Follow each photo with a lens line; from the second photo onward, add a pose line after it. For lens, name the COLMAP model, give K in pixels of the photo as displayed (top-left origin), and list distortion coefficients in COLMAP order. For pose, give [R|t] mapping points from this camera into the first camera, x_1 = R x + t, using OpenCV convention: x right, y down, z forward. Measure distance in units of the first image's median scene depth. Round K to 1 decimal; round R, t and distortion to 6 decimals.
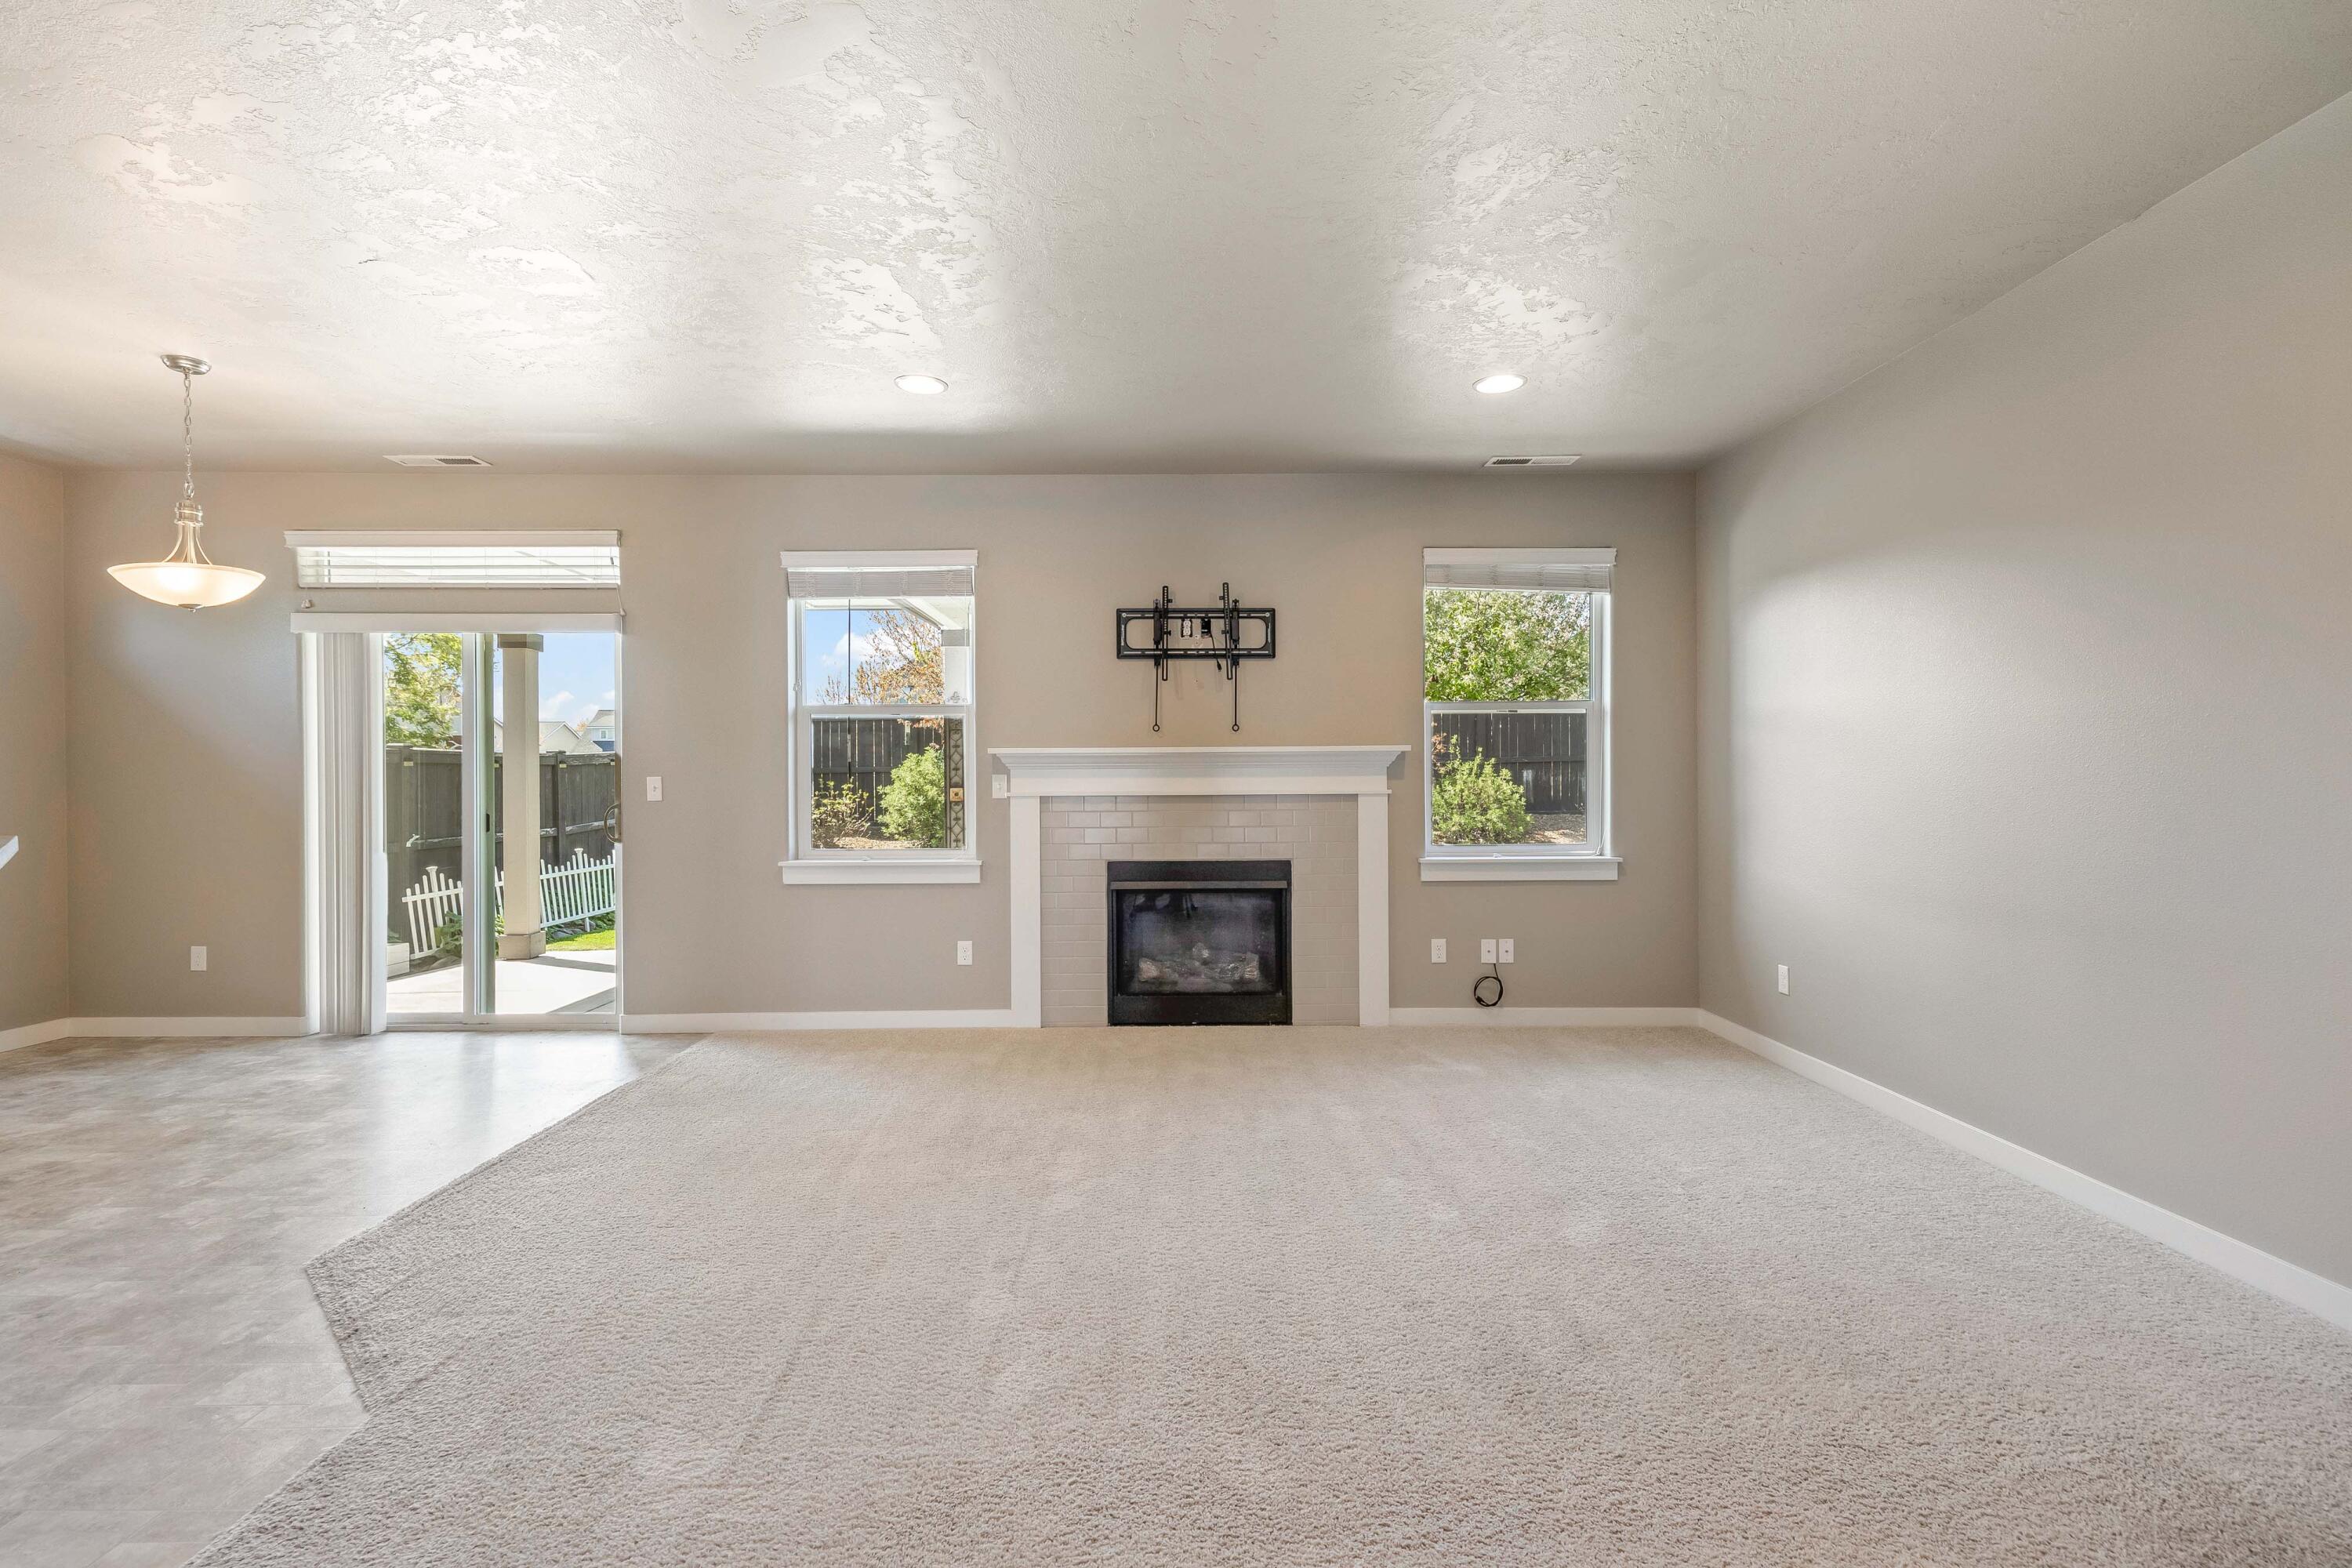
lens RADIAL K [[1067.7, 0, 1166.8], [0, 1067.7, 785.2], [0, 0, 1]] dist [0.013115, -0.001323]
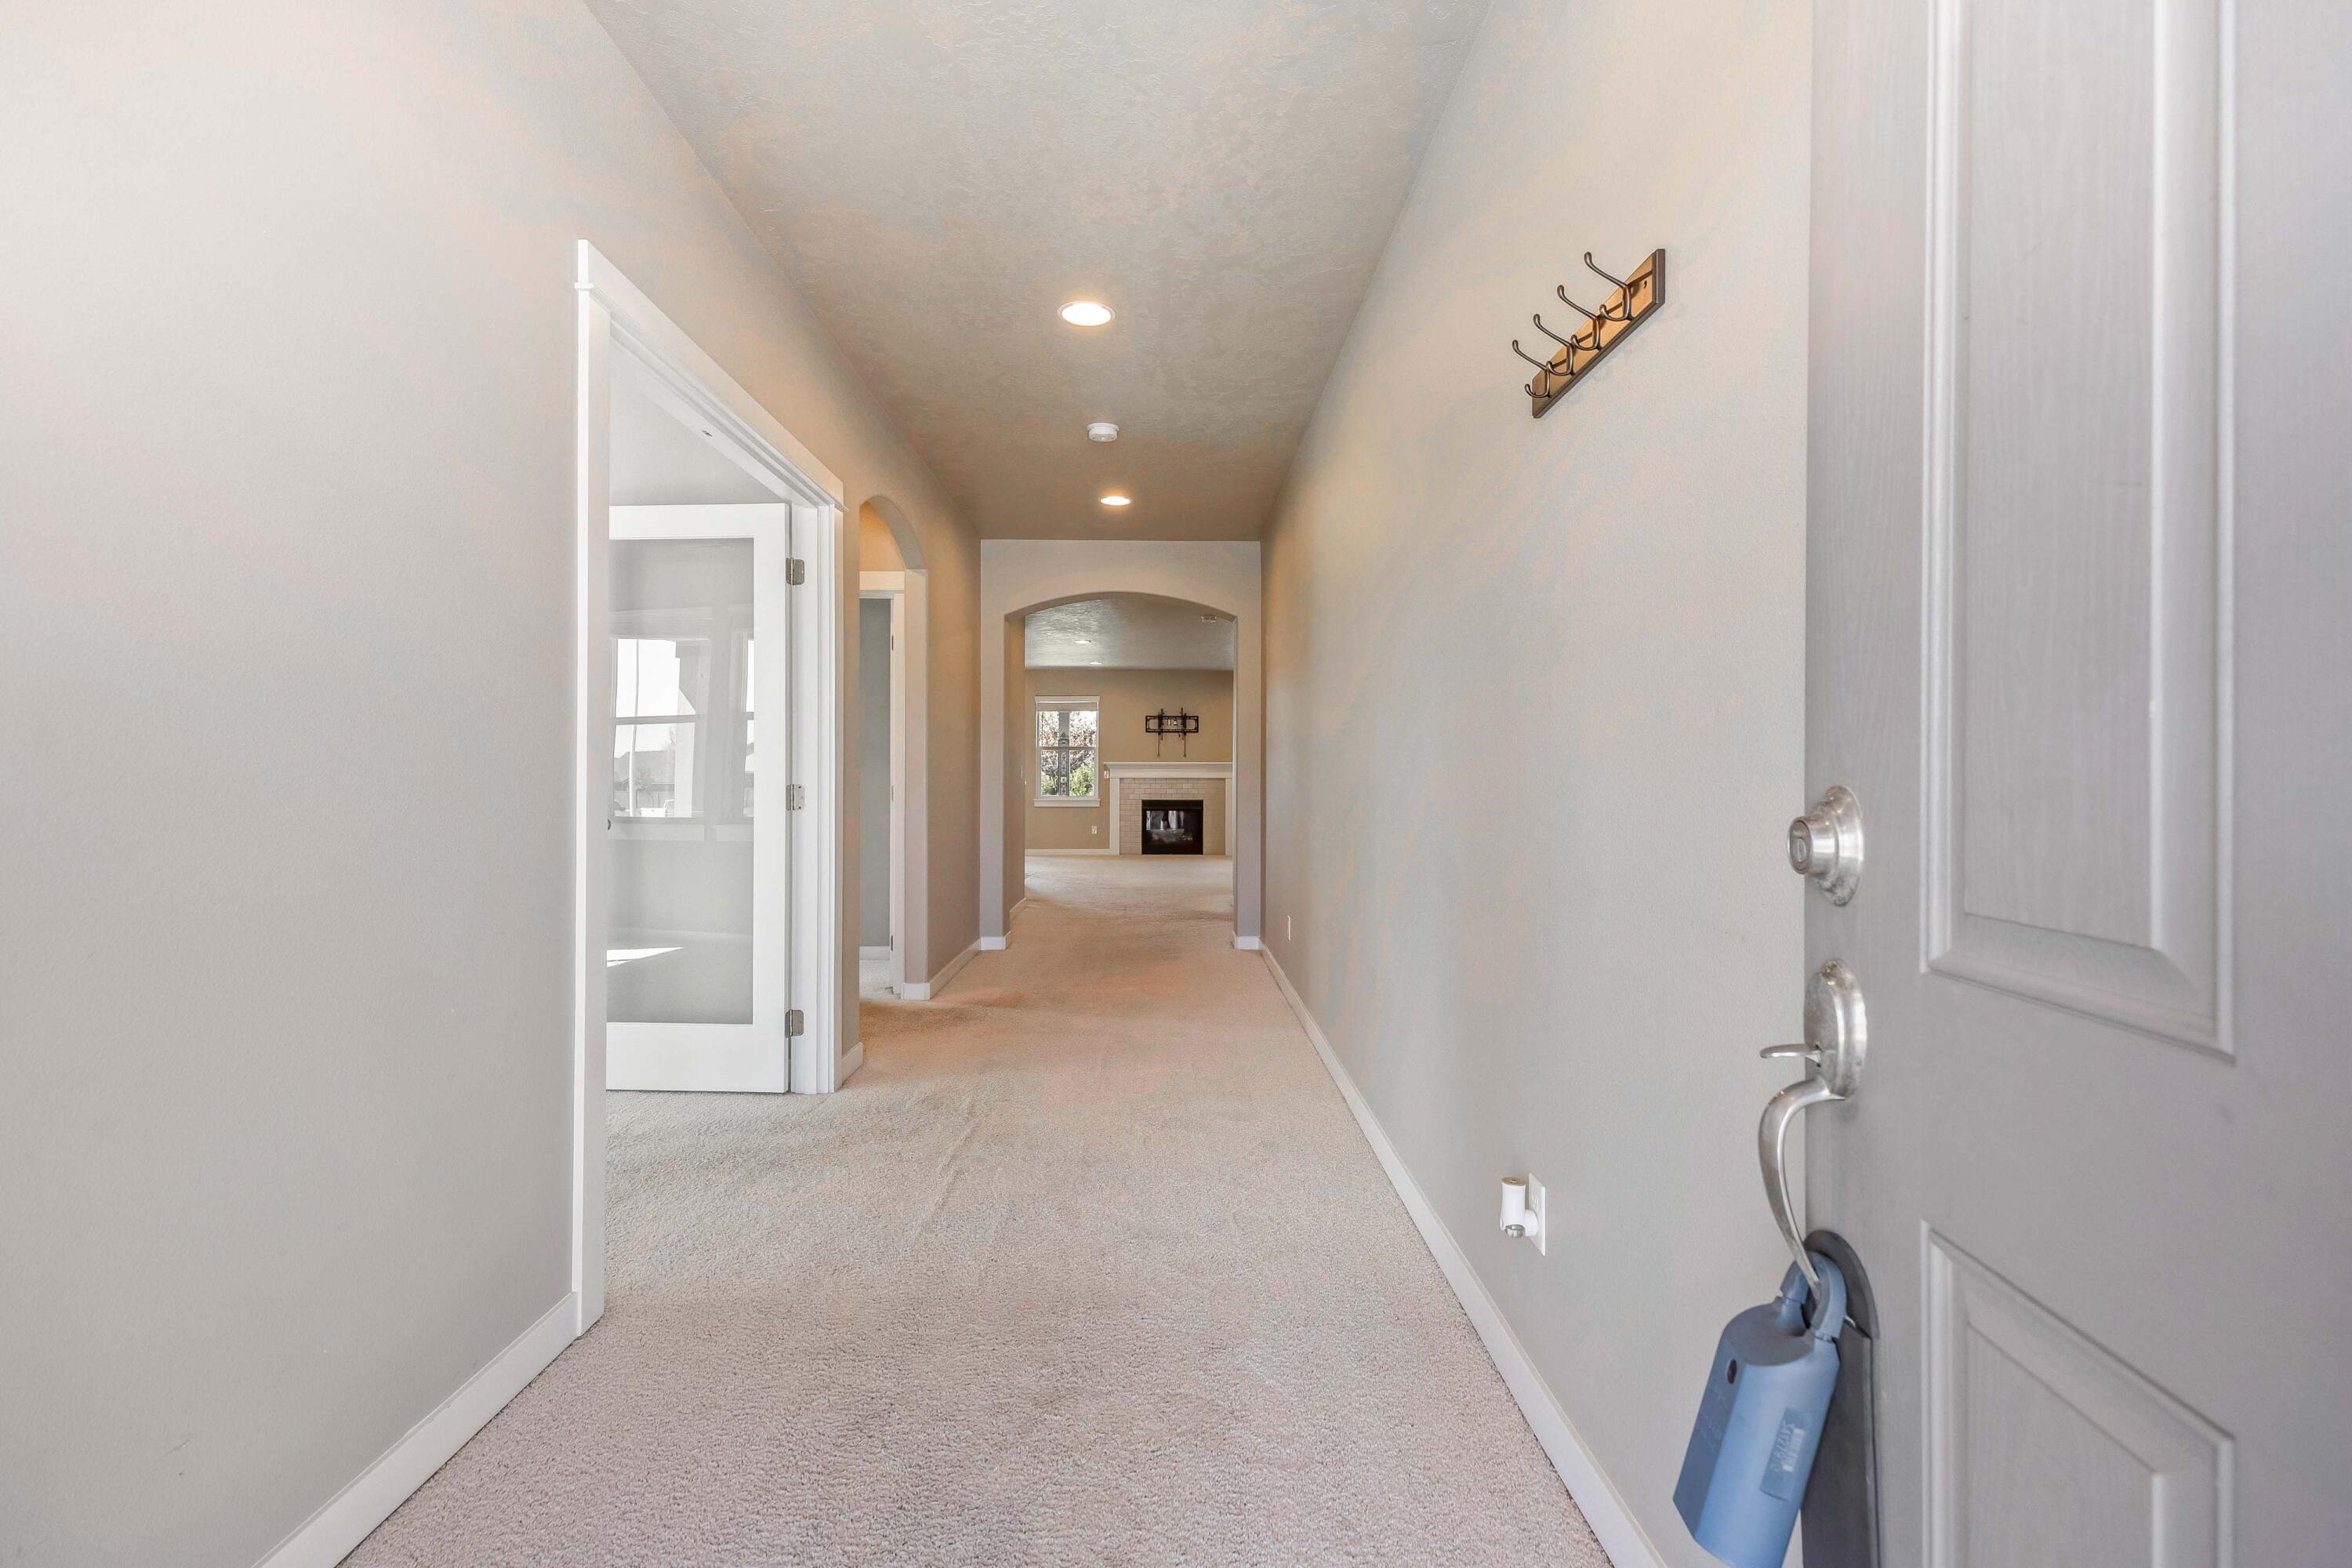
lens RADIAL K [[1067.7, 0, 1175.9], [0, 1067.7, 780.3], [0, 0, 1]] dist [0.013115, -0.001323]
pose [[0.999882, 0.008764, -0.012603, 0.077266], [-0.008857, 0.999933, -0.007389, 0.038034], [0.012537, 0.007500, 0.999893, -2.007075]]
